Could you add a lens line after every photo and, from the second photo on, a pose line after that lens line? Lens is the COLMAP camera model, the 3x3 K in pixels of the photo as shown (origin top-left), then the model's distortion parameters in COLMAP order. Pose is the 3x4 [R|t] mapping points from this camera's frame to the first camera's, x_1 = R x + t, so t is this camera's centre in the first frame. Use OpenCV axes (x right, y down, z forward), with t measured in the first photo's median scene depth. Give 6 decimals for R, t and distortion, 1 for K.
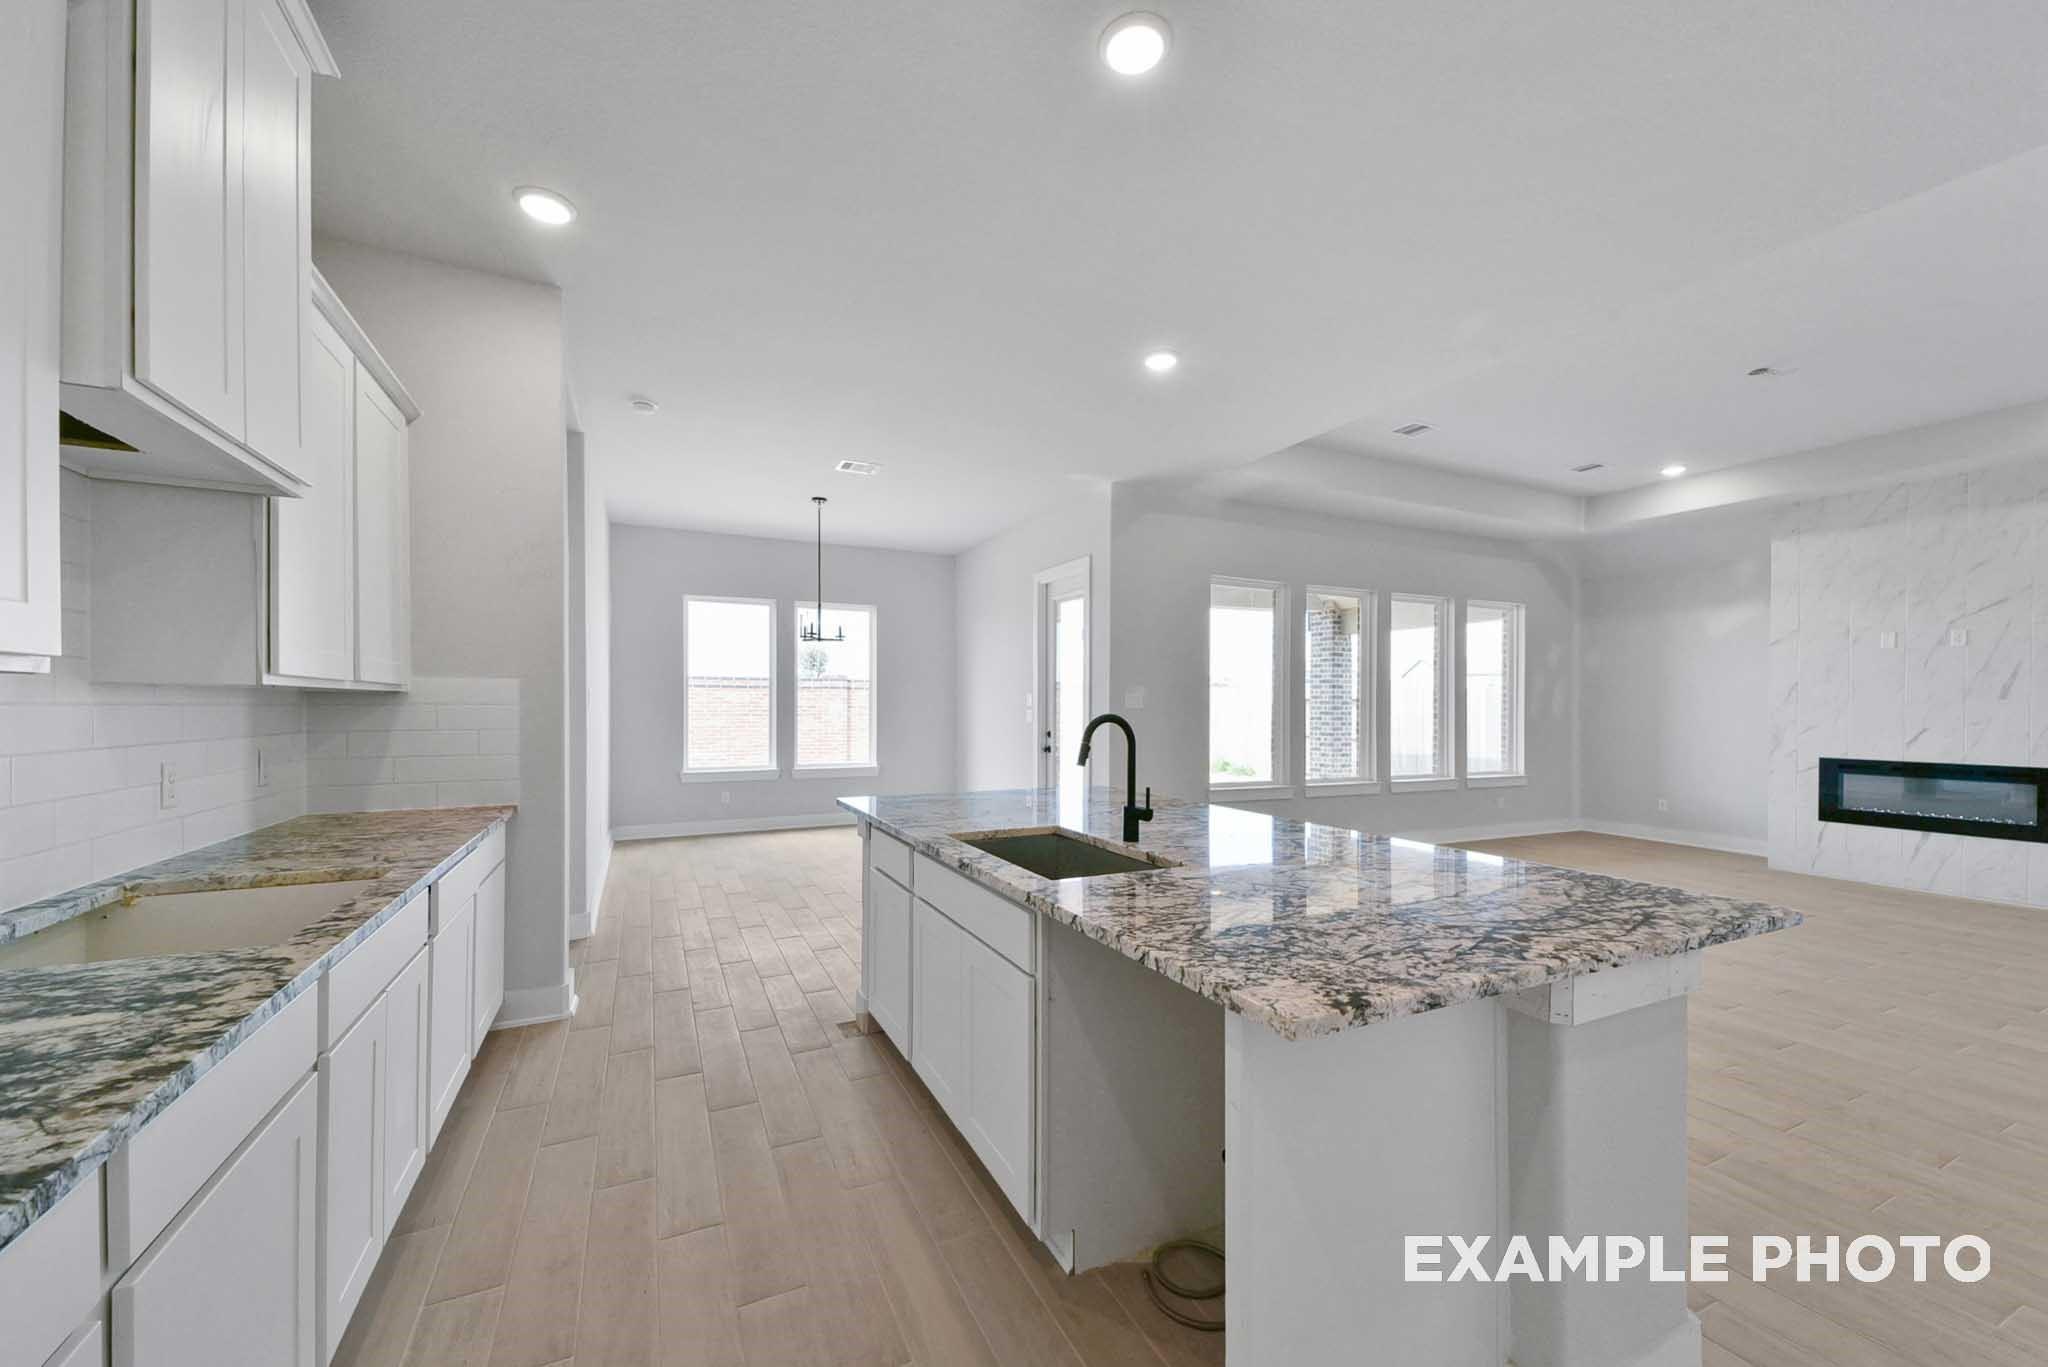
lens RADIAL K [[770.5, 0, 1026.5], [0, 770.5, 702.2], [0, 0, 1]] dist [0.014171, -0.001037]
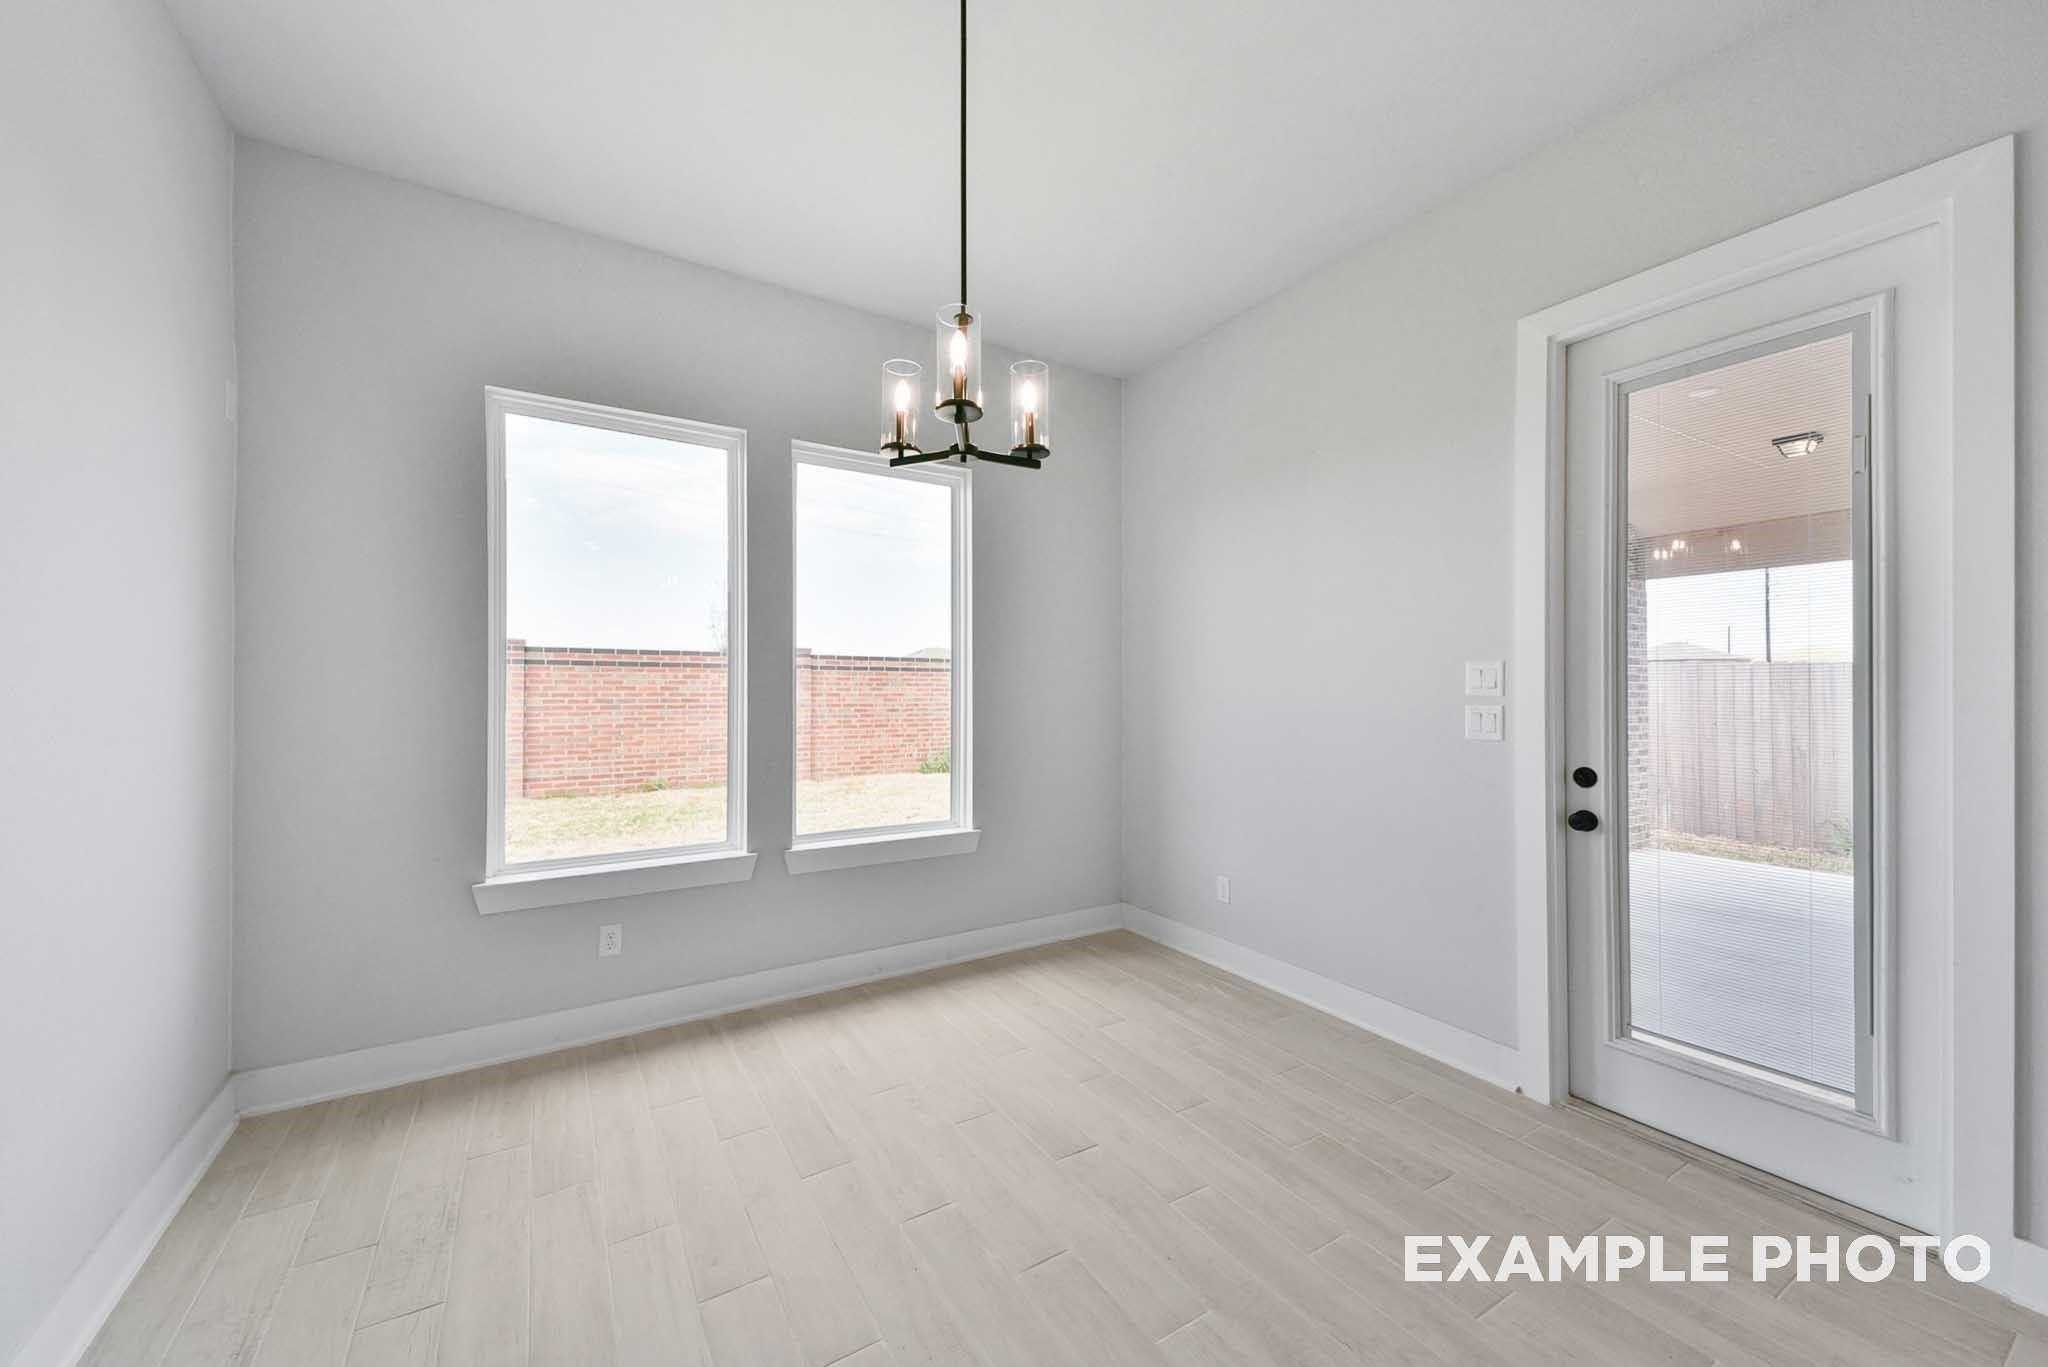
lens RADIAL K [[770.5, 0, 1034.1], [0, 770.5, 688.2], [0, 0, 1]] dist [0.014171, -0.001037]
pose [[0.994161, -0.002268, 0.107884, -0.269187], [0.002255, 0.999997, 0.000248, 0.001193], [-0.107885, -0.000003, 0.994163, 0.721312]]
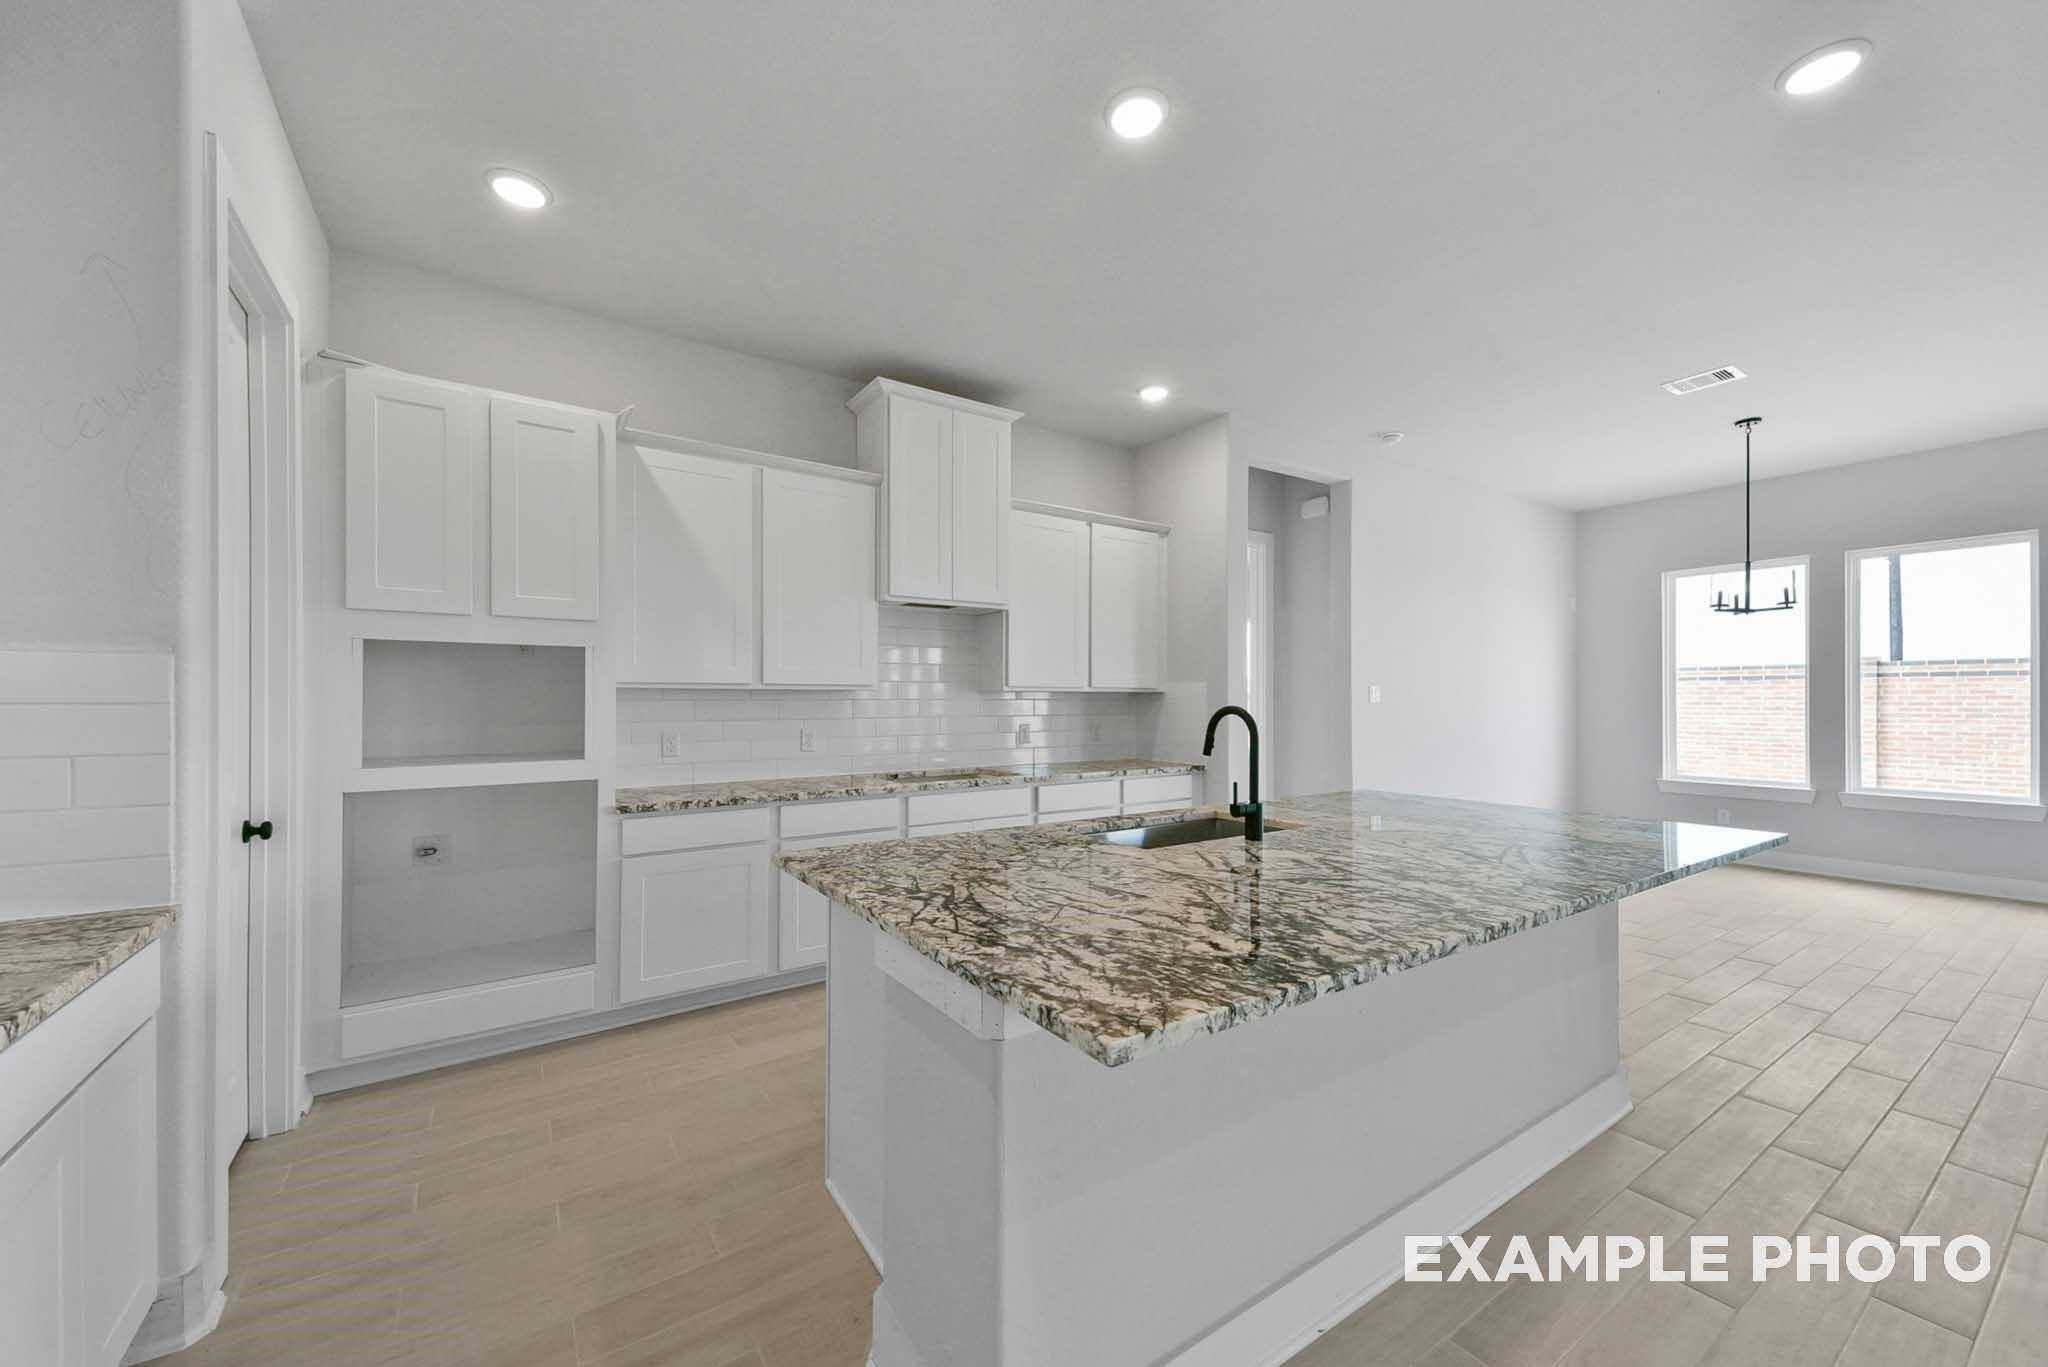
lens RADIAL K [[770.5, 0, 1029.9], [0, 770.5, 697.3], [0, 0, 1]] dist [0.014171, -0.001037]
pose [[0.133276, -0.008772, -0.991040, 0.380070], [0.004241, 0.999957, -0.008281, 0.004376], [0.991070, -0.003100, 0.133307, 0.215694]]
